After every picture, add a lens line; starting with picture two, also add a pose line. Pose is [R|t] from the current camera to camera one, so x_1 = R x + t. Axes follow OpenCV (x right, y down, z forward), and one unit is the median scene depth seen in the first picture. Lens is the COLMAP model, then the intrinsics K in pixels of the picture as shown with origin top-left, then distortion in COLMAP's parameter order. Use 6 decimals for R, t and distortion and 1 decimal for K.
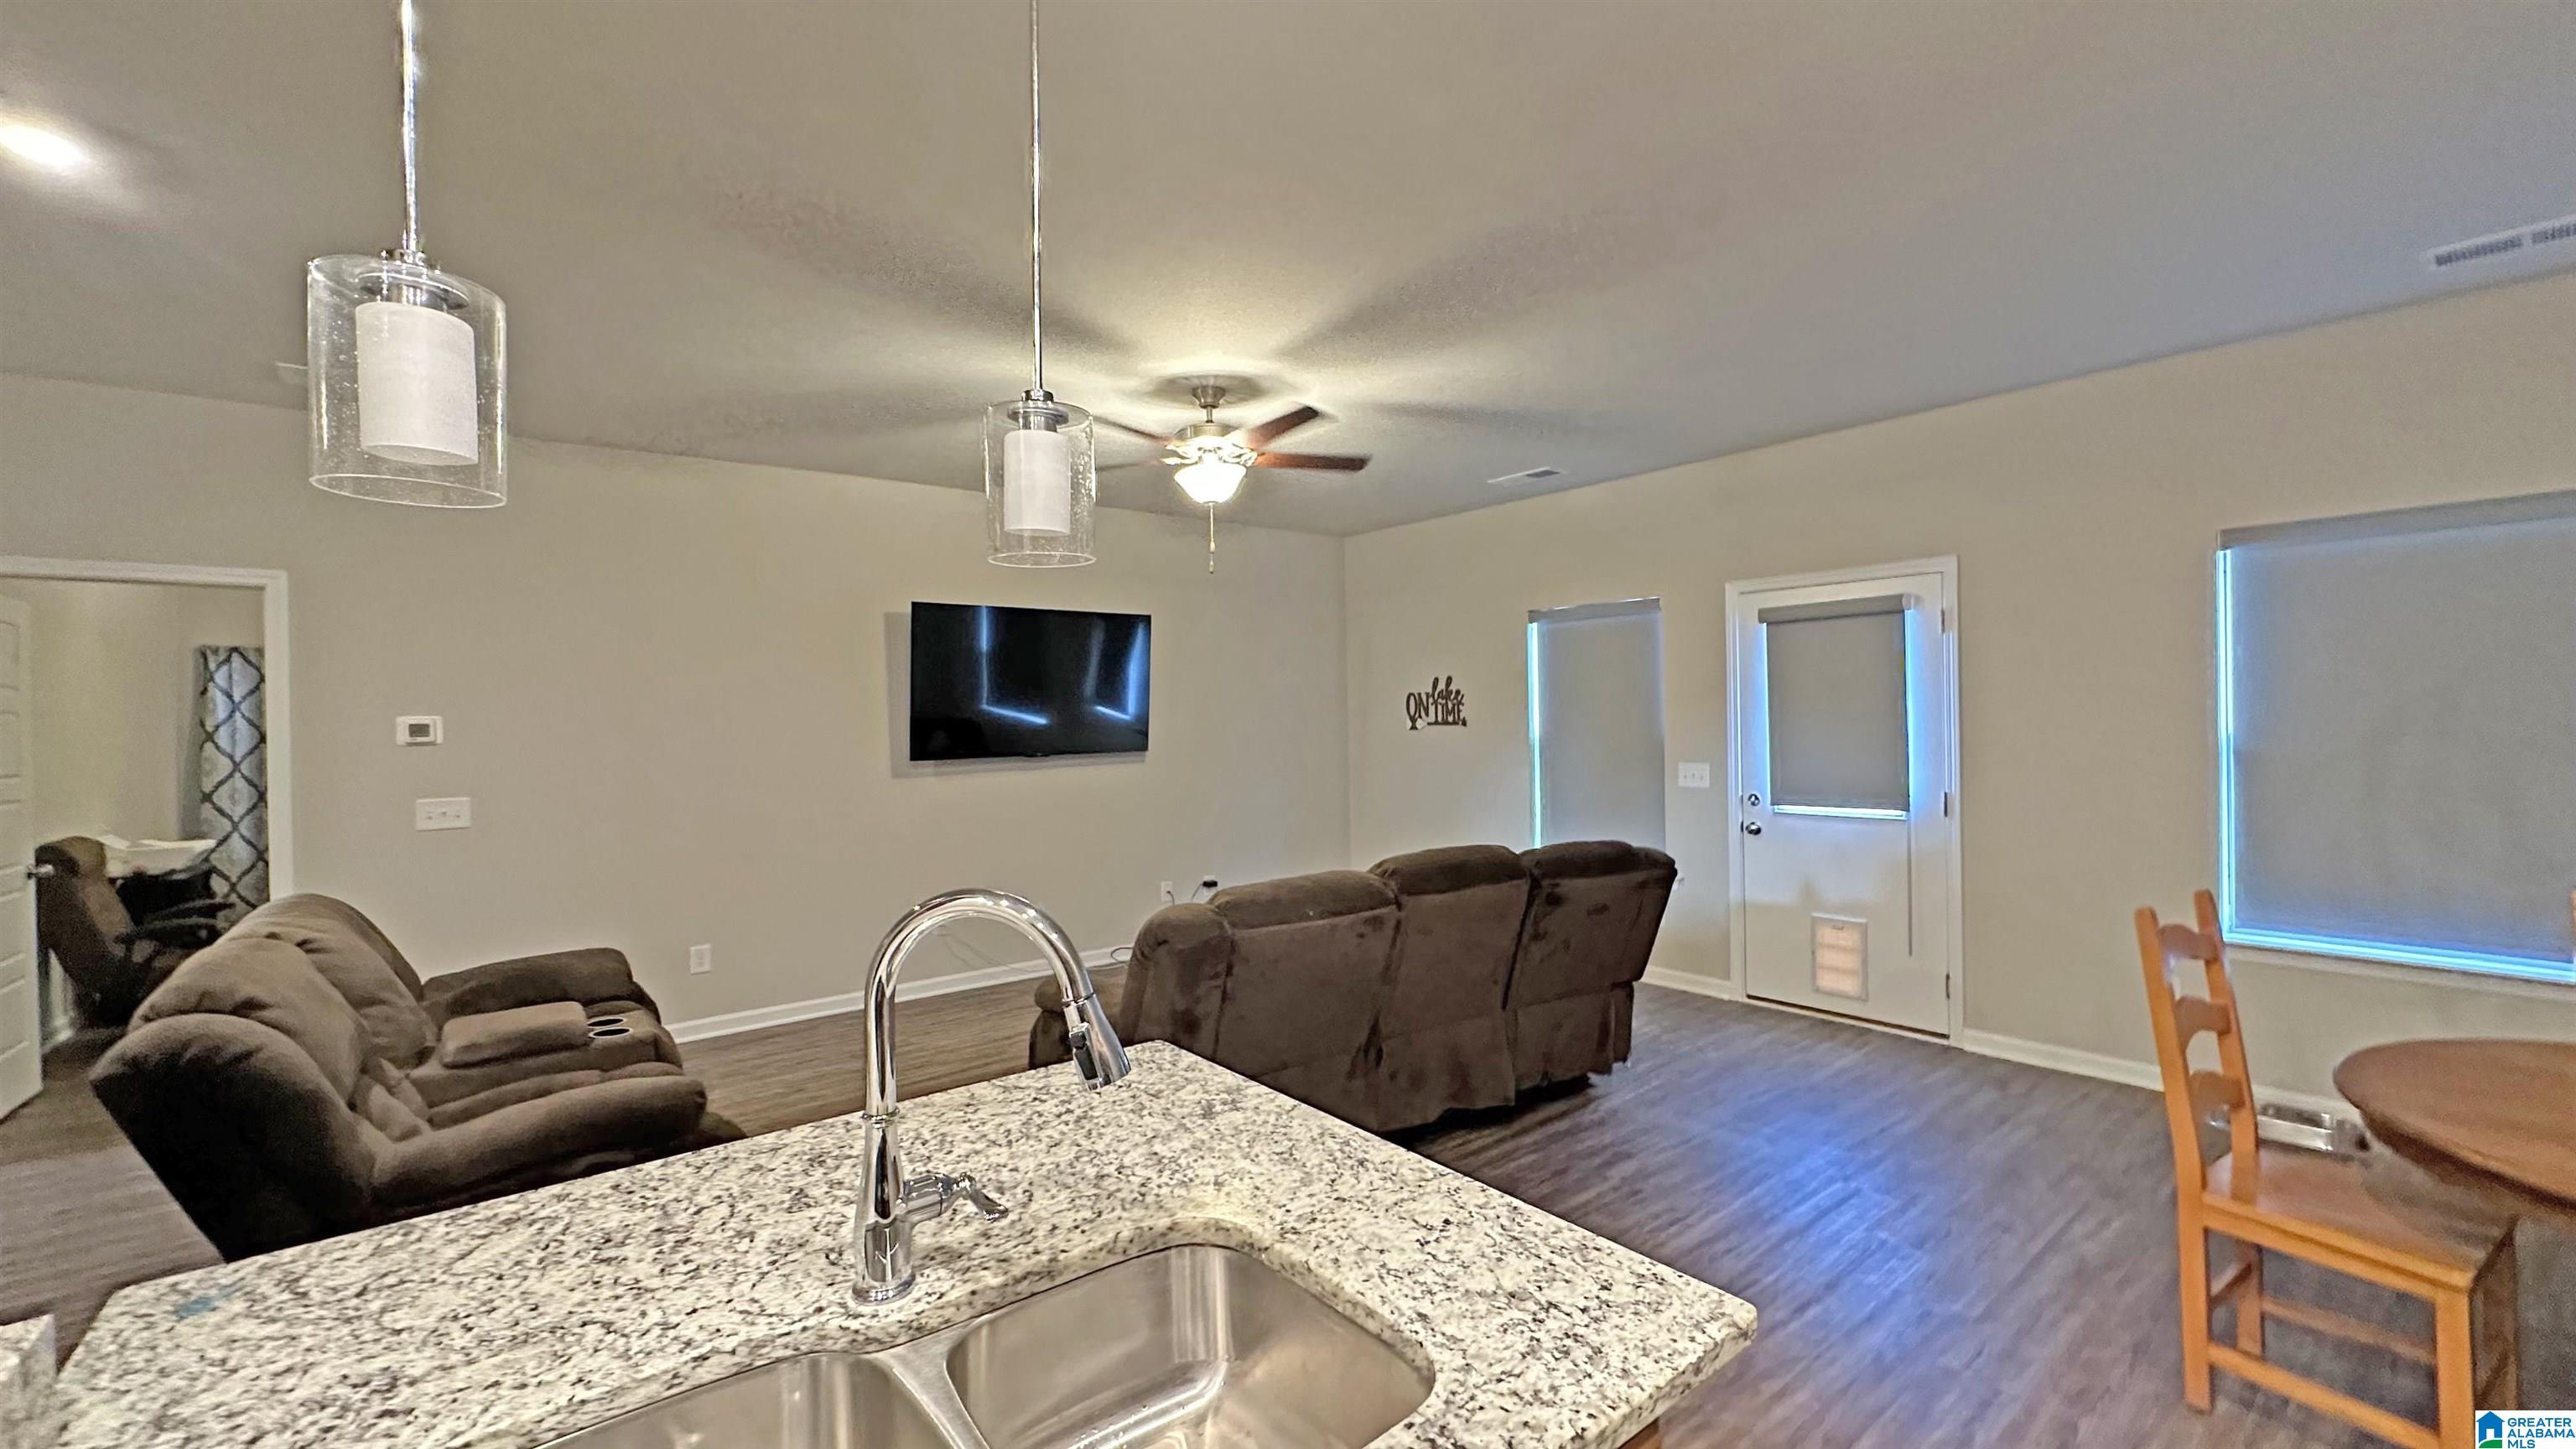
lens RADIAL K [[1030.4, 0, 1293.0], [0, 1030.4, 725.6], [0, 0, 1]] dist [0.001834, 0.000229]
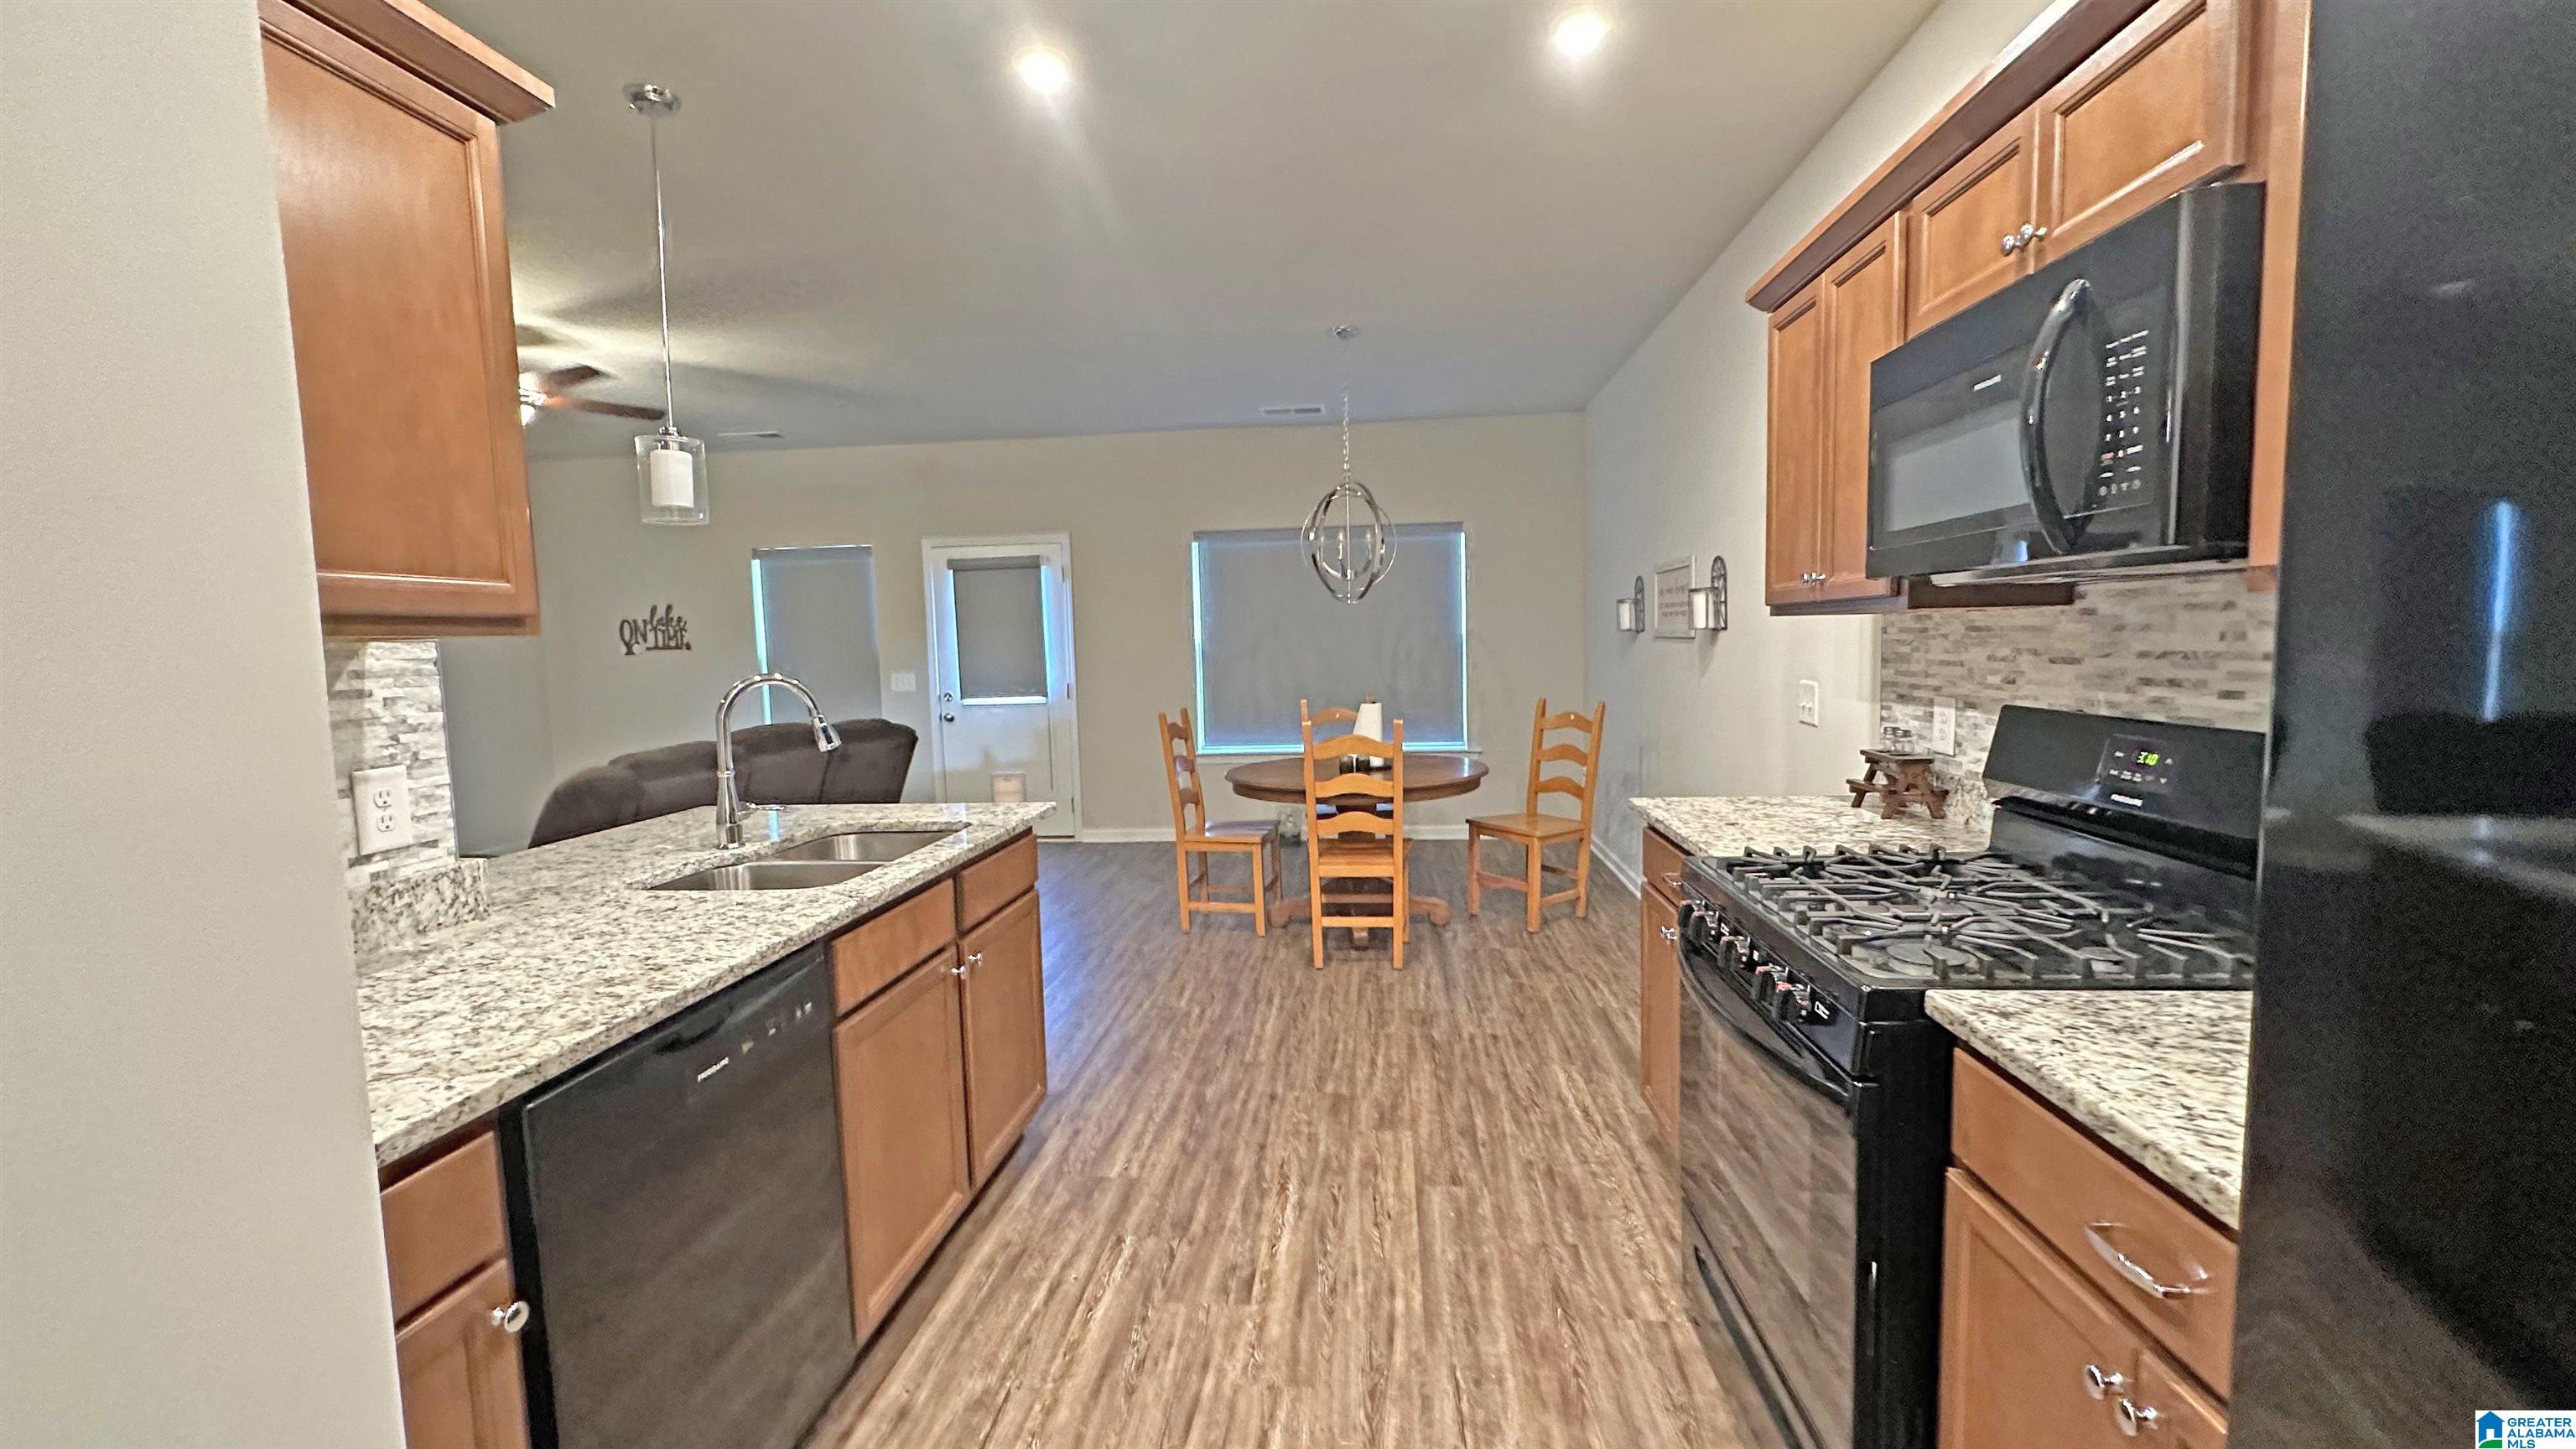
lens RADIAL K [[1030.4, 0, 1278.0], [0, 1030.4, 717.3], [0, 0, 1]] dist [0.001834, 0.000229]
pose [[0.701921, -0.055418, 0.710095, -0.279571], [0.021086, 0.998148, 0.057055, 0.035557], [-0.711942, -0.025075, 0.701790, -0.358365]]
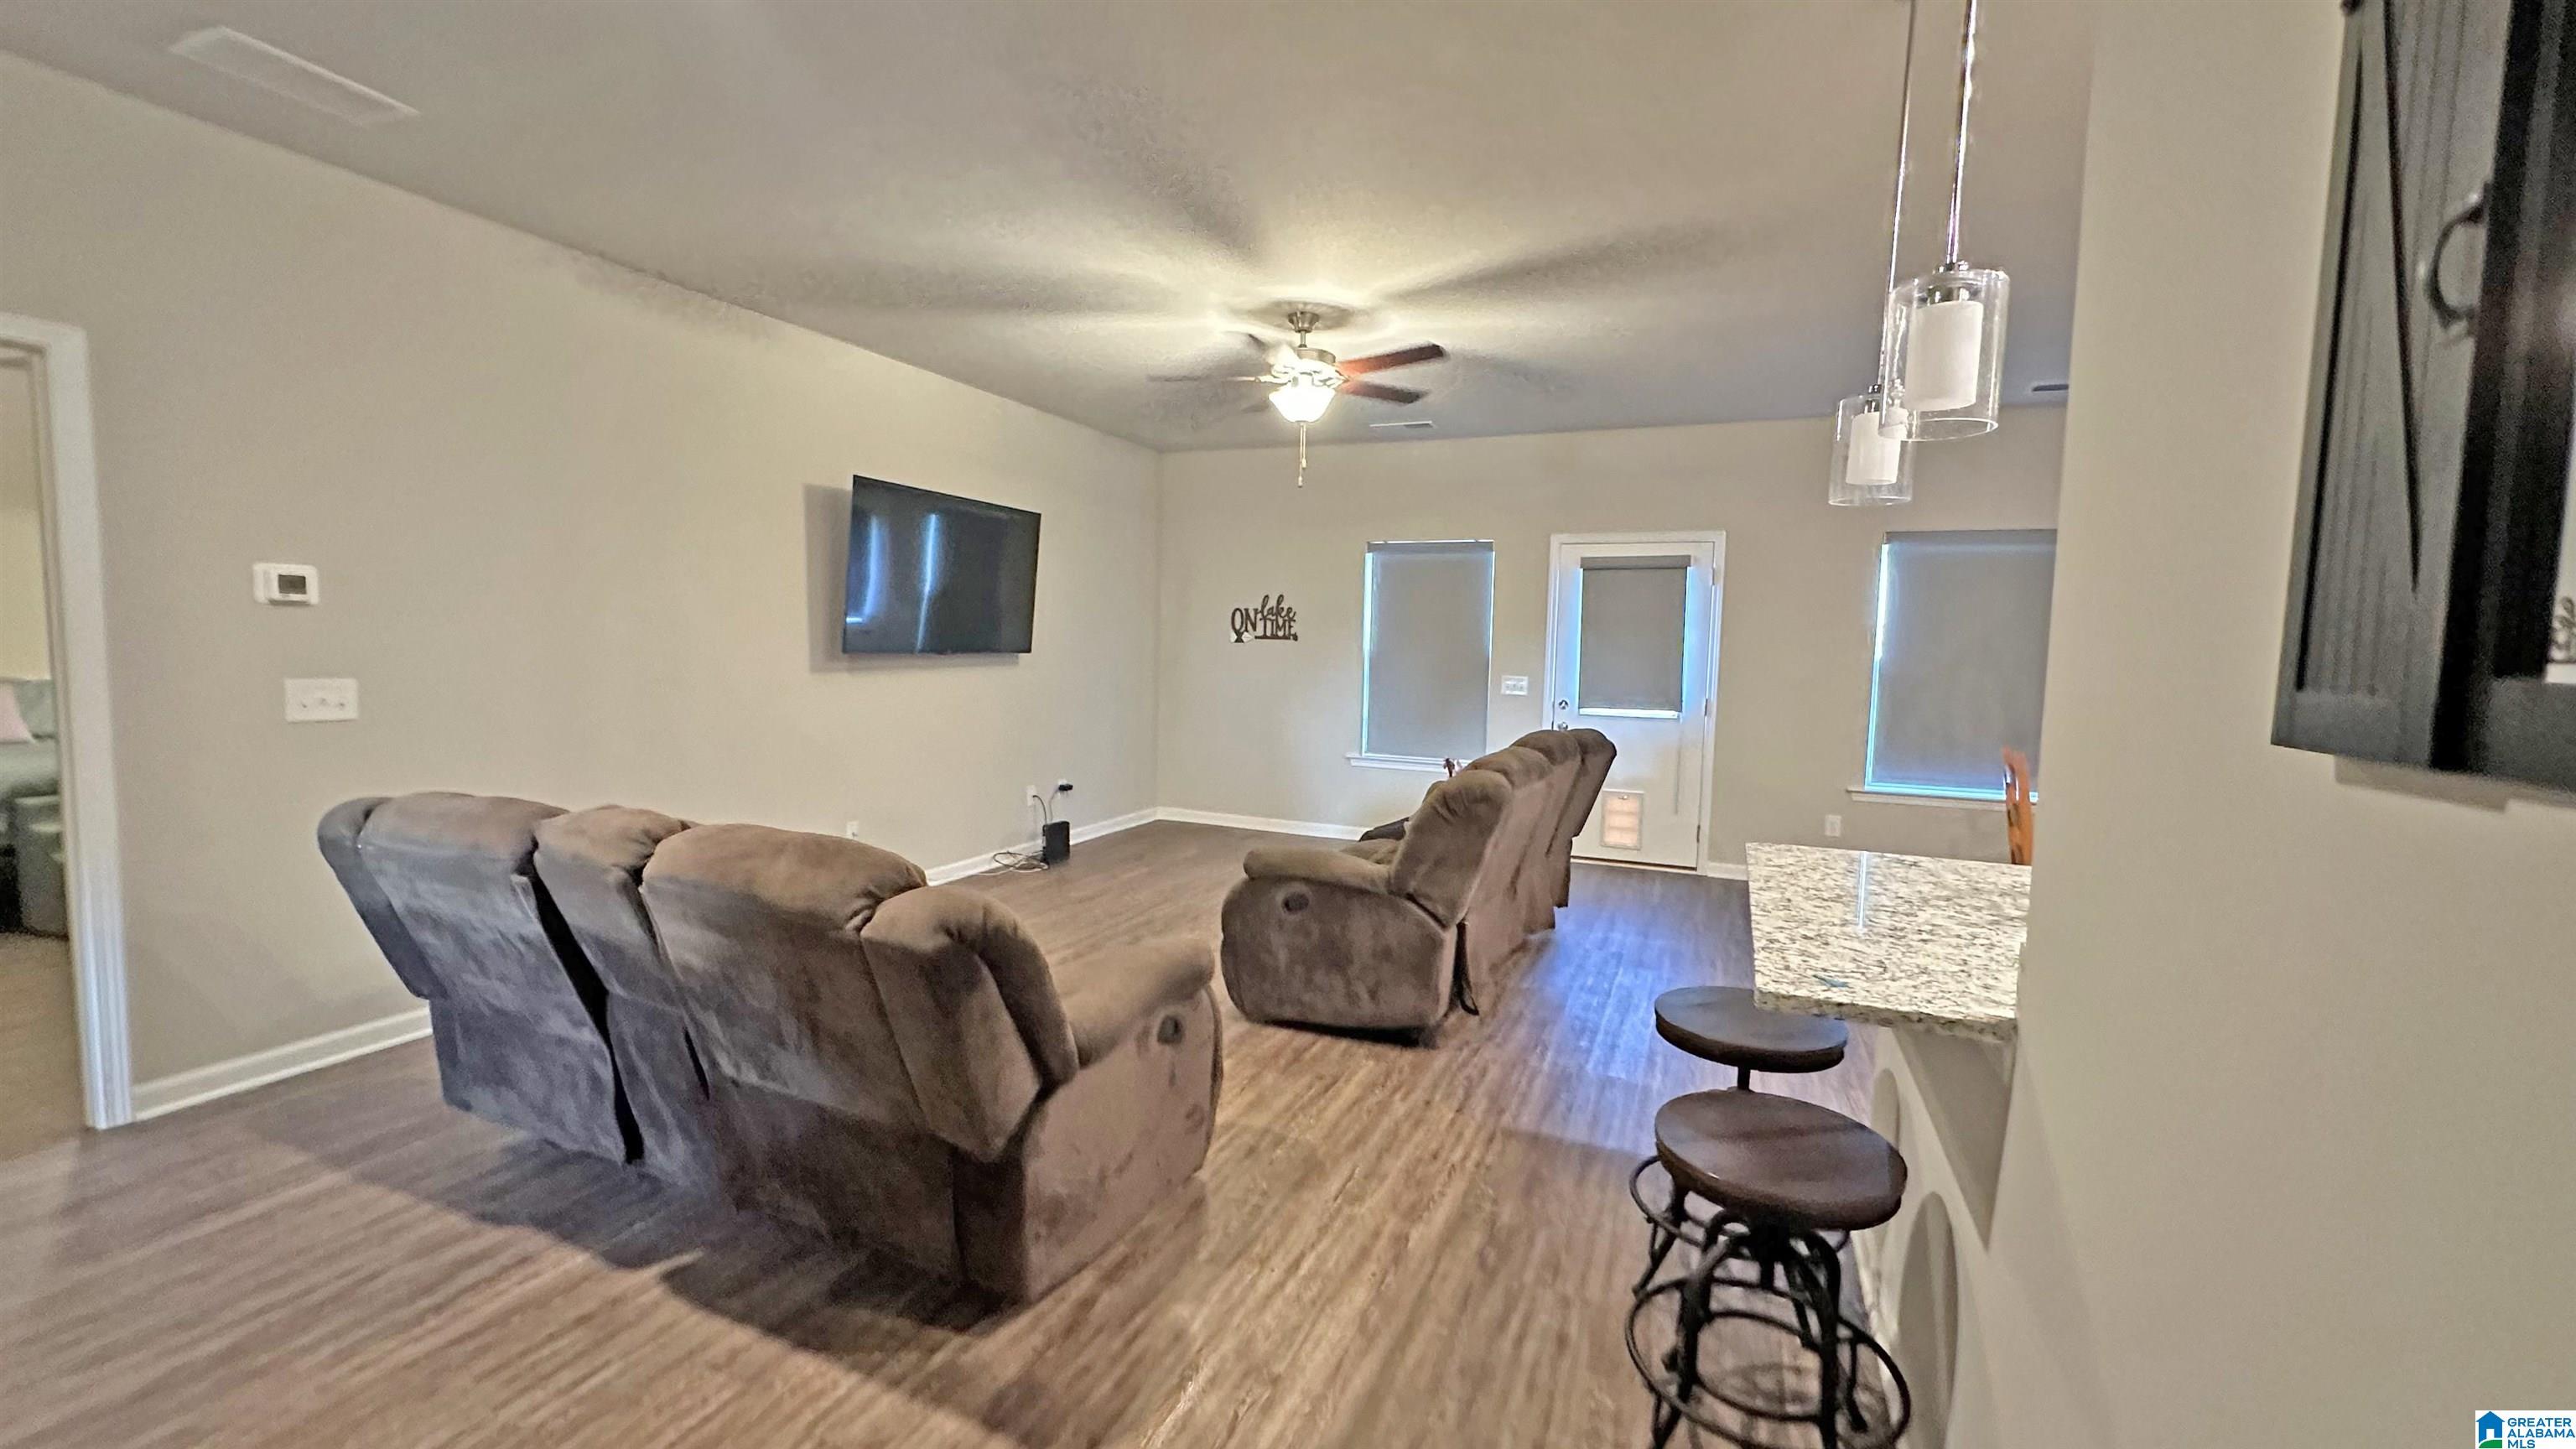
lens RADIAL K [[1030.4, 0, 1286.5], [0, 1030.4, 724.9], [0, 0, 1]] dist [0.001834, 0.000229]
pose [[0.877678, 0.000024, 0.479250, -0.586283], [-0.034571, 0.997398, 0.063261, 0.033196], [-0.478001, -0.072091, 0.875396, 0.031400]]
